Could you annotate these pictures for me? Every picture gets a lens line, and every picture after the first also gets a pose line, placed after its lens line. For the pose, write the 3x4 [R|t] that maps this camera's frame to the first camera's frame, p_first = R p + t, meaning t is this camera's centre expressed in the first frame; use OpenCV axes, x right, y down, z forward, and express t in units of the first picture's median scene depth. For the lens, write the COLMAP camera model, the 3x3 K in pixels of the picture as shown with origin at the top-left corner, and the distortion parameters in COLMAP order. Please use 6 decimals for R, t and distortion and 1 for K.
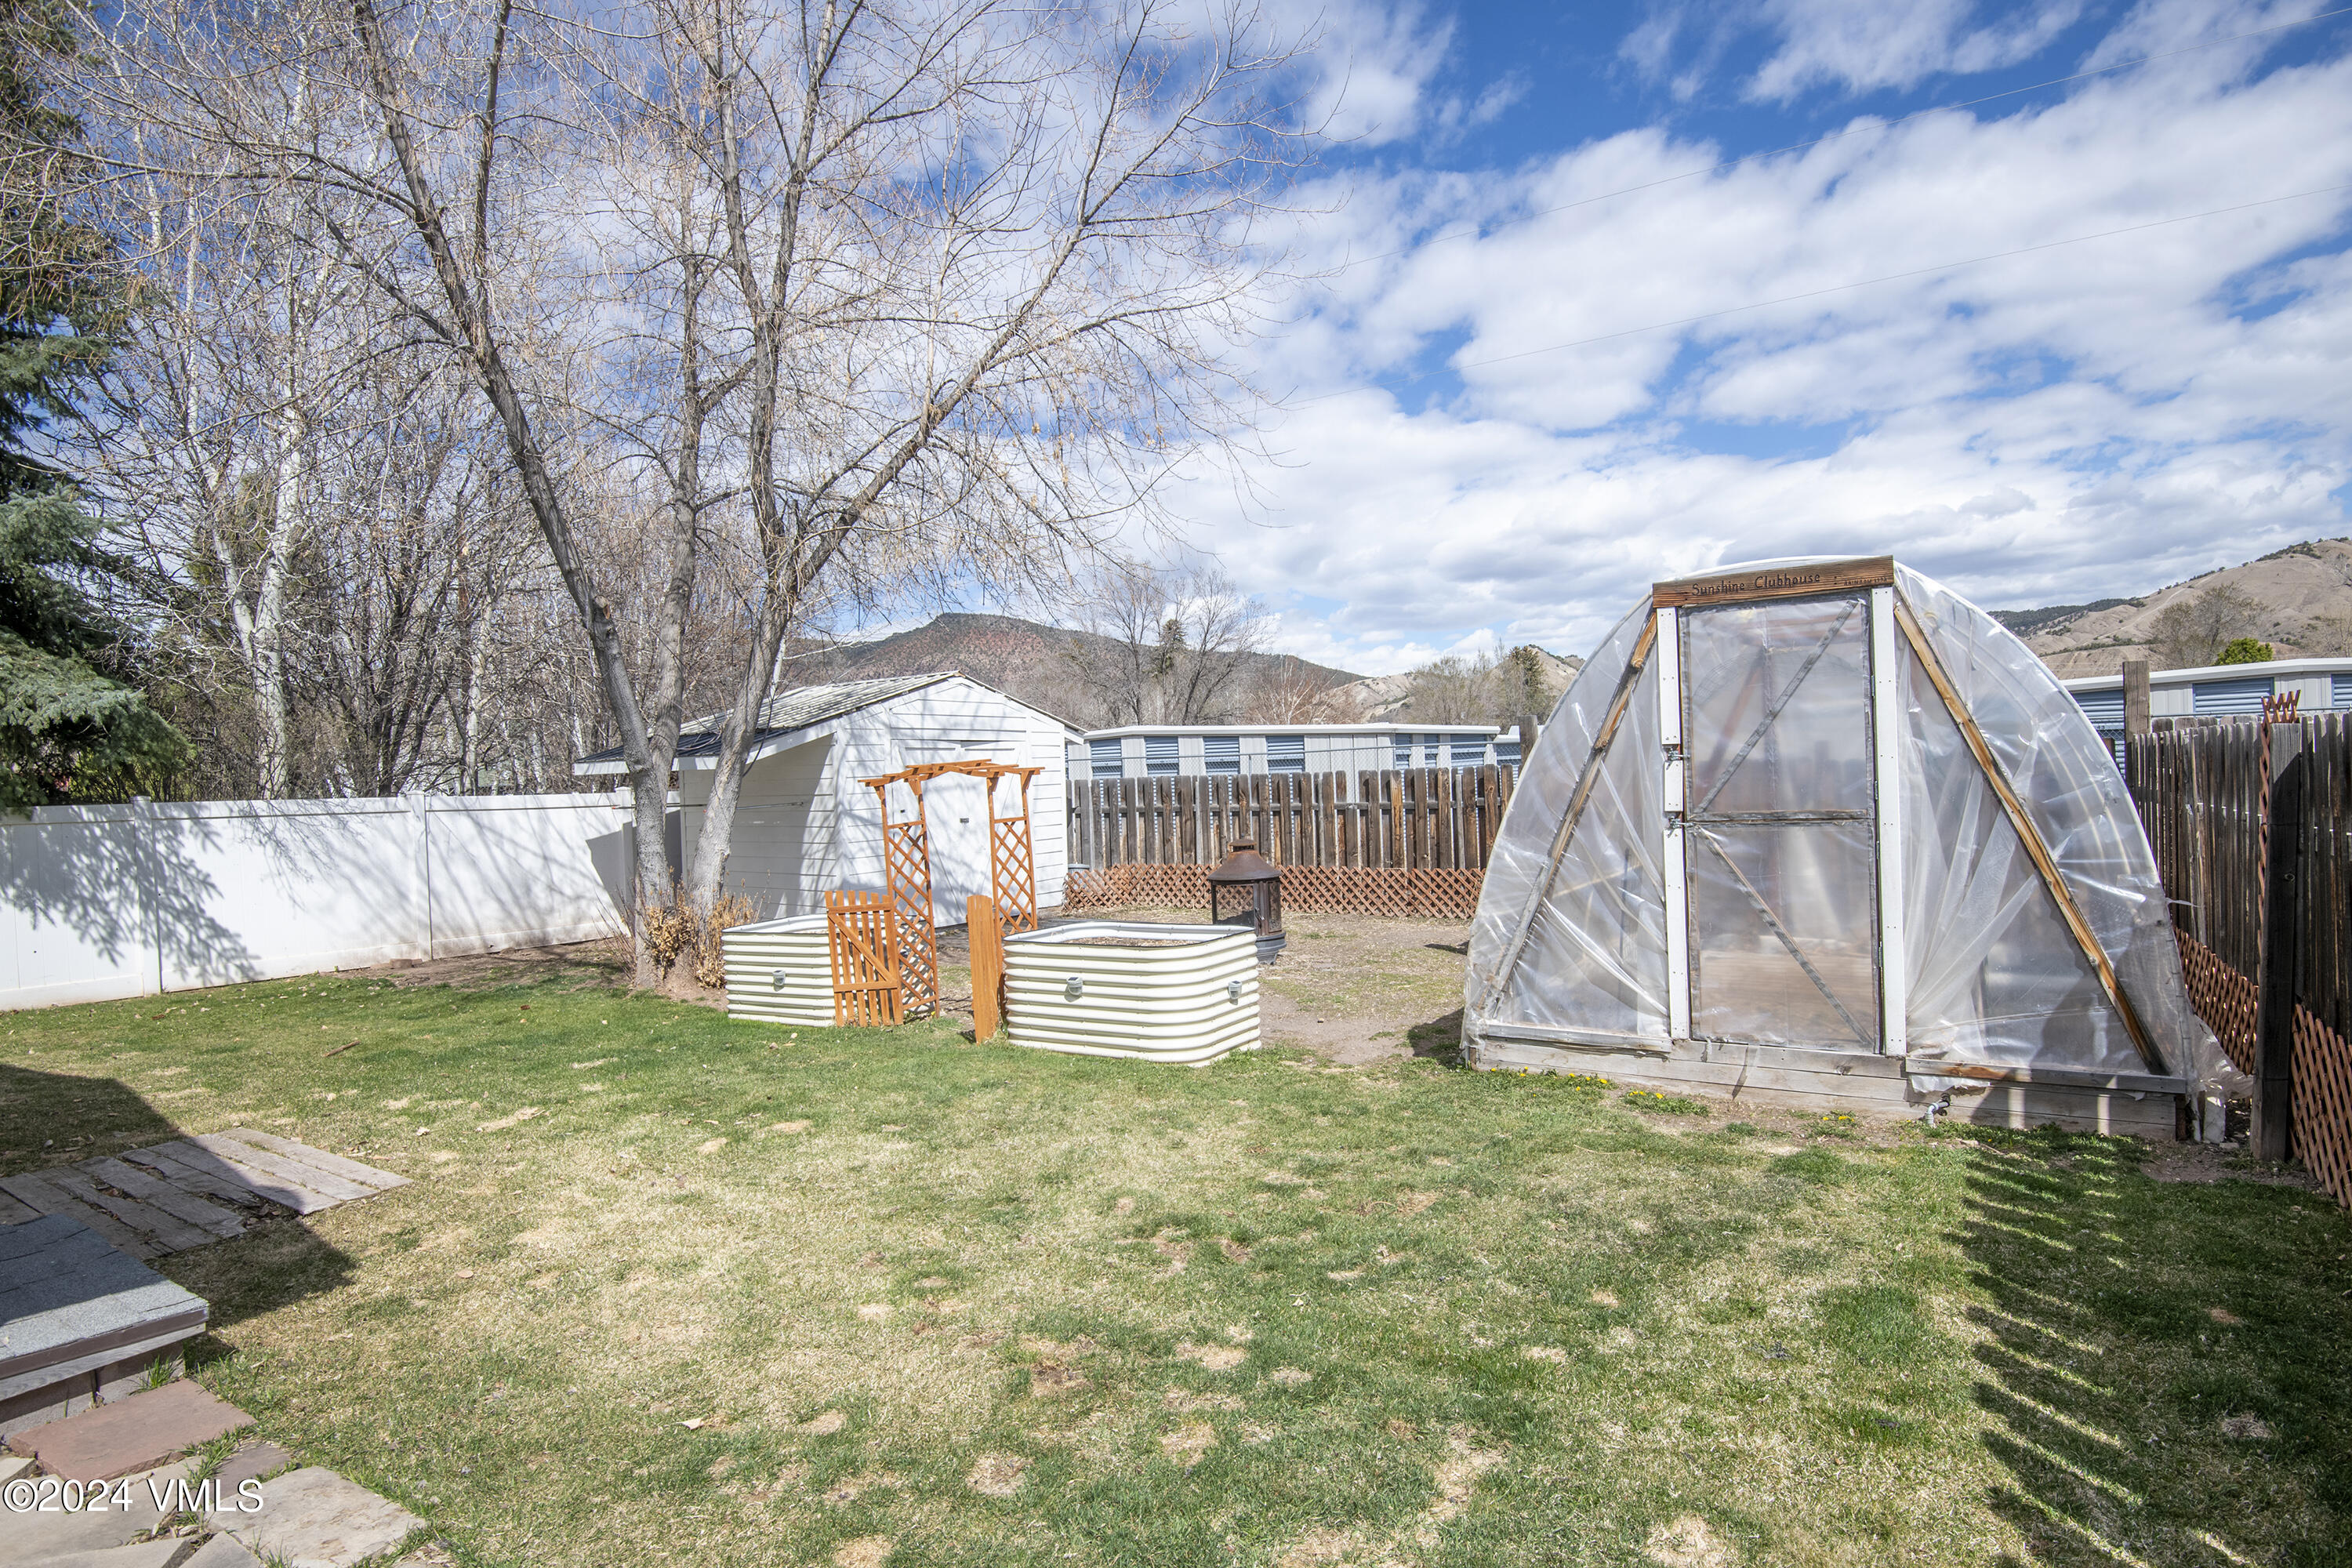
lens RADIAL K [[1208.1, 0, 1176.0], [0, 1208.1, 784.0], [0, 0, 1]] dist [-0.001649, 0.000212]
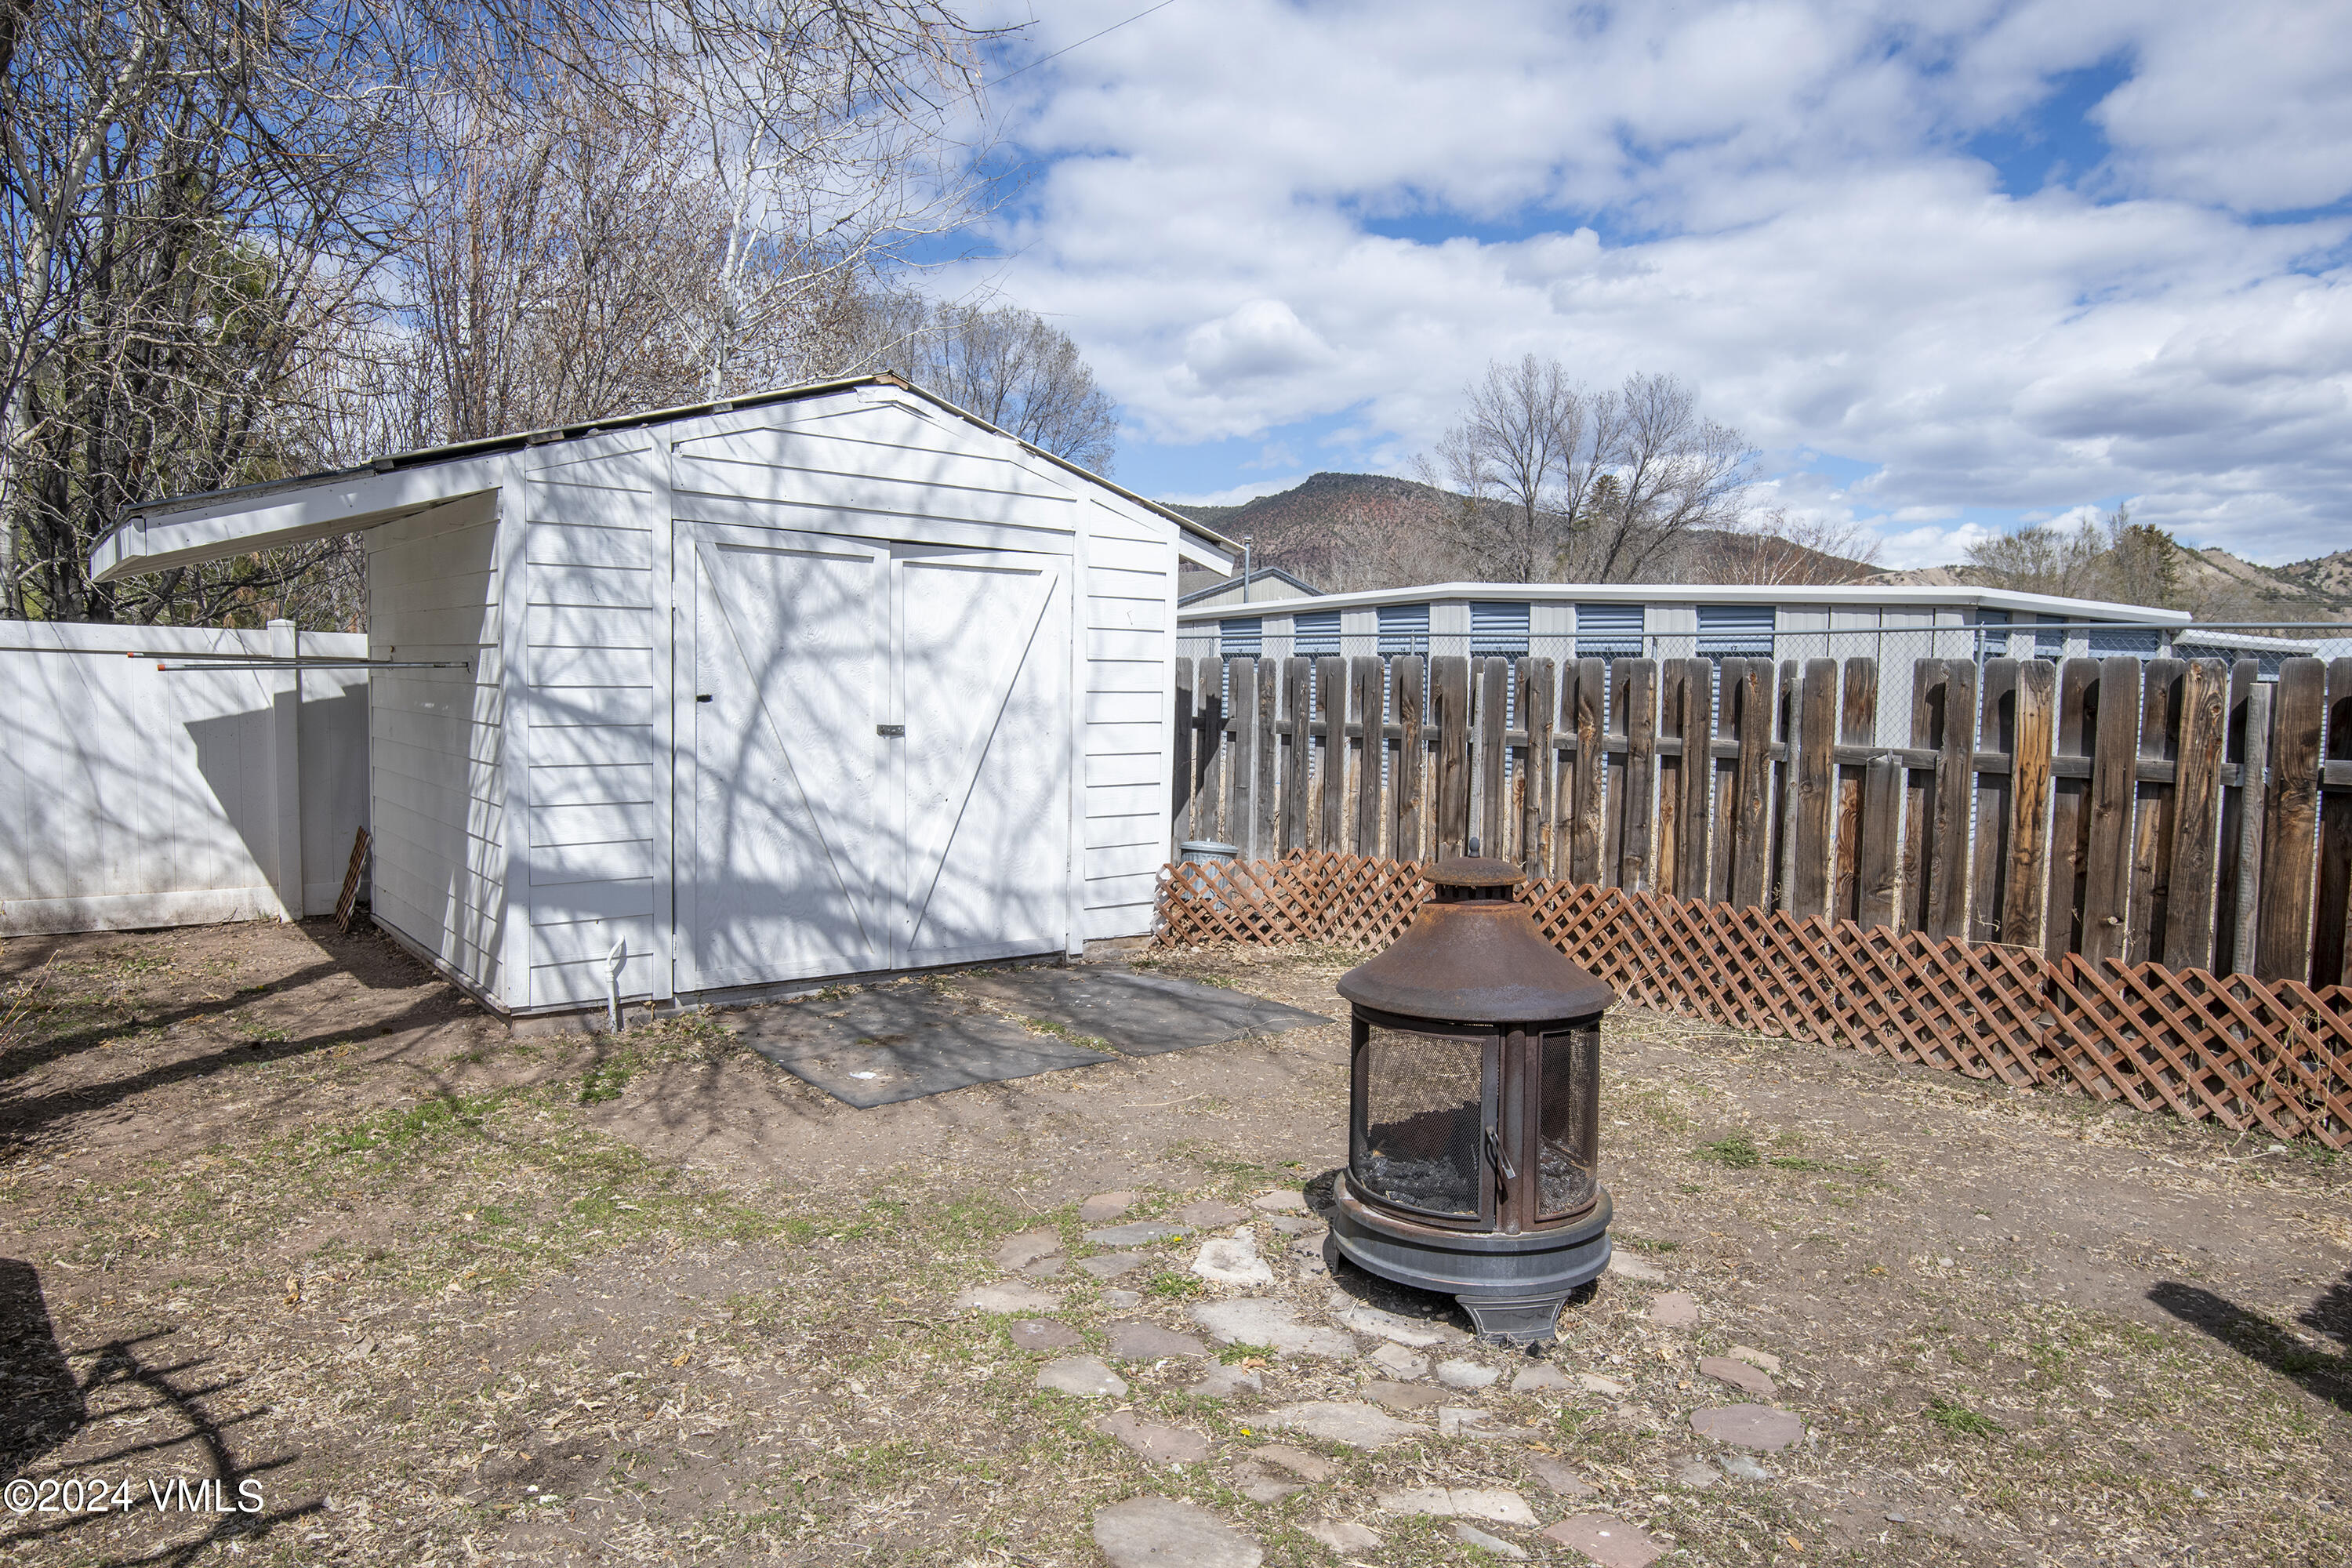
lens RADIAL K [[1525.1, 0, 1176.0], [0, 1525.1, 784.0], [0, 0, 1]] dist [0.005015, -0.001648]
pose [[0.961854, 0.071270, -0.264117, 0.062835], [-0.054697, 0.996075, 0.069590, 0.006079], [0.268040, -0.052489, 0.961977, 0.505682]]
